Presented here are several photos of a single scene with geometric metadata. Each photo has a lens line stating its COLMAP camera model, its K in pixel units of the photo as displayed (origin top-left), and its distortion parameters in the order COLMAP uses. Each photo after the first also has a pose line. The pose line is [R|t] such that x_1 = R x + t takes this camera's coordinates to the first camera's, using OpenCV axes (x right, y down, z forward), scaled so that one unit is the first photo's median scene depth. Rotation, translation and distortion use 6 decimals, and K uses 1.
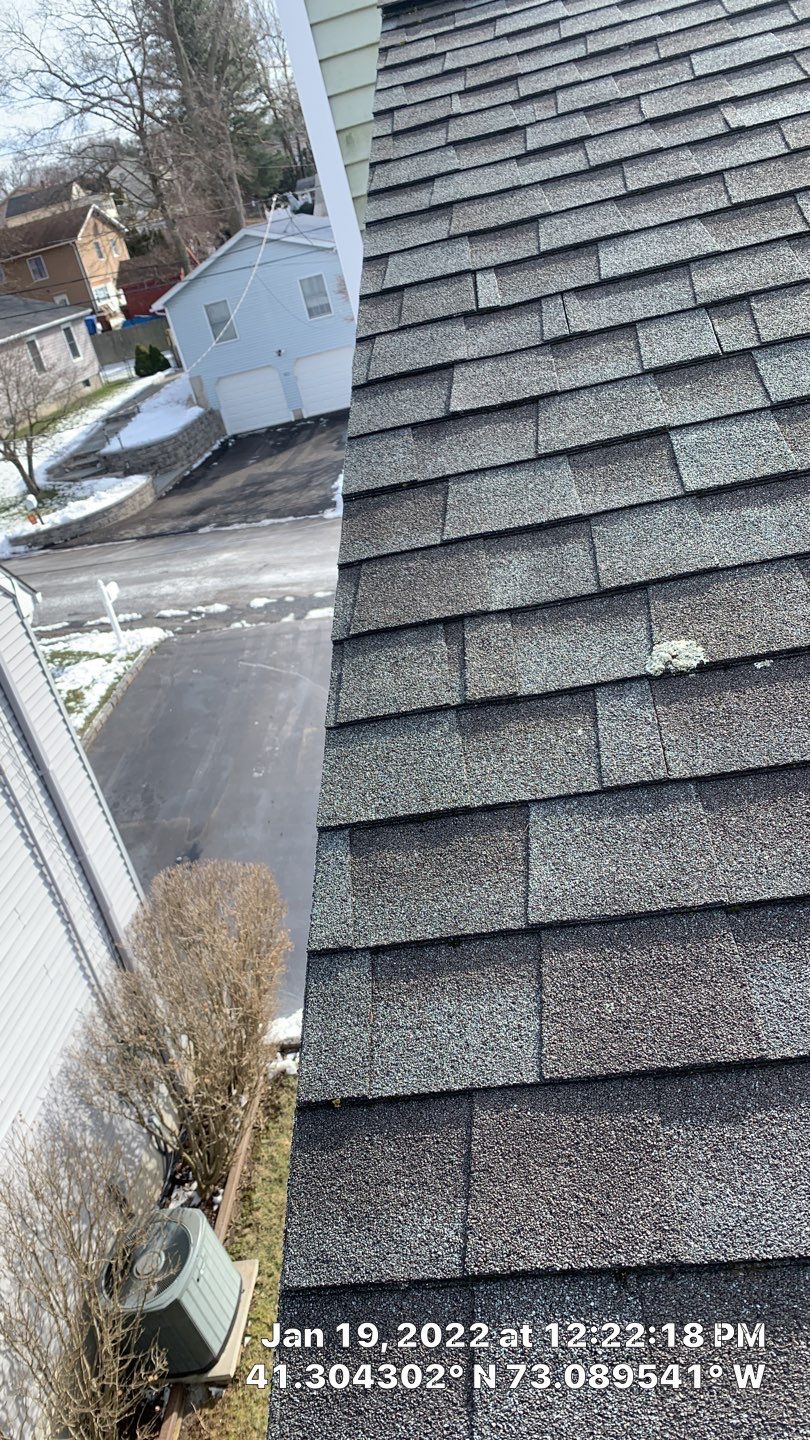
lens RADIAL K [[1116.7, 0, 405.0], [0, 1116.7, 720.0], [0, 0, 1]] dist [0.079679, -0.108864]
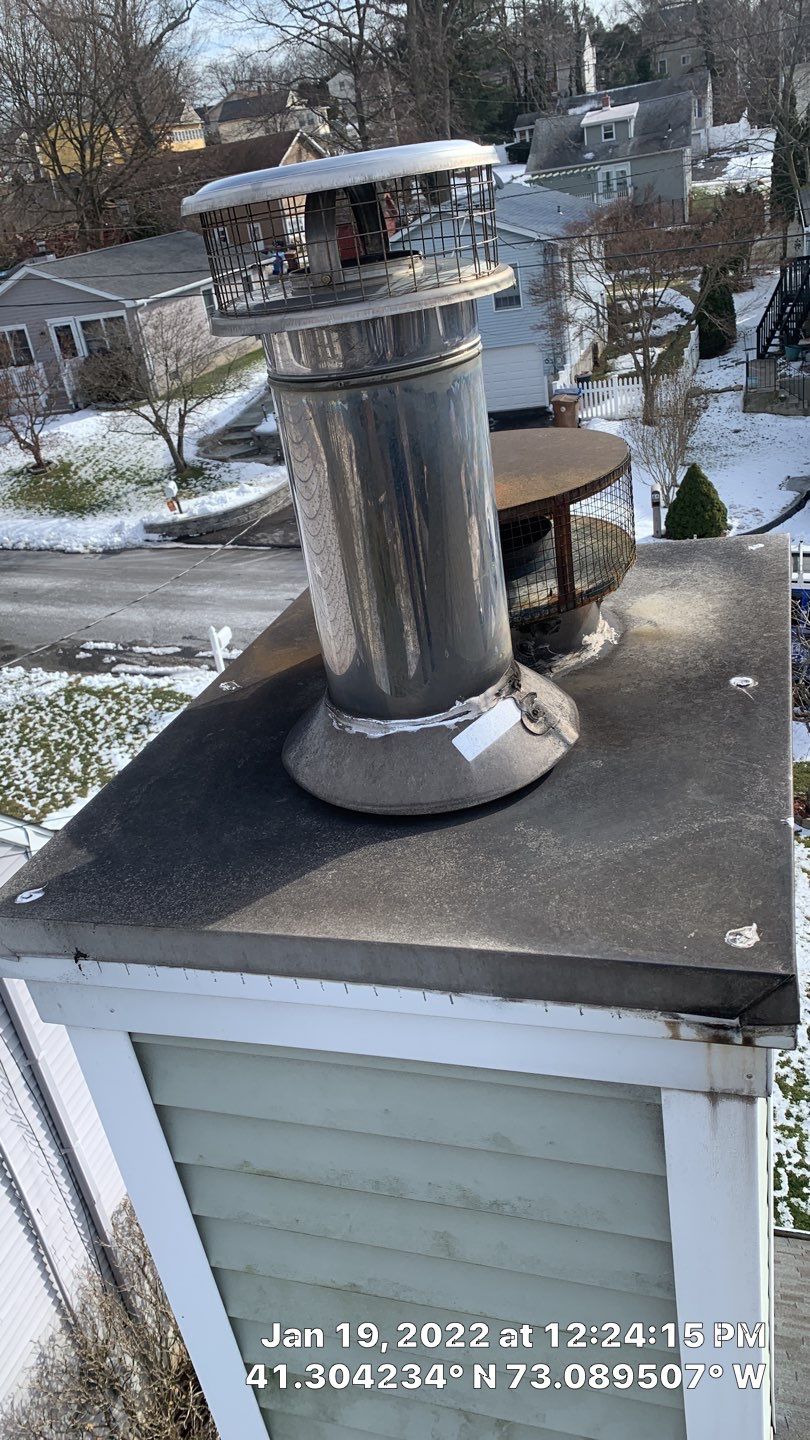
lens RADIAL K [[1116.7, 0, 405.0], [0, 1116.7, 720.0], [0, 0, 1]] dist [0.079679, -0.108864]
pose [[0.980616, 0.158572, -0.115095, 0.002770], [-0.150662, 0.985774, 0.074506, -0.123059], [0.125272, -0.055721, 0.990556, 0.087241]]
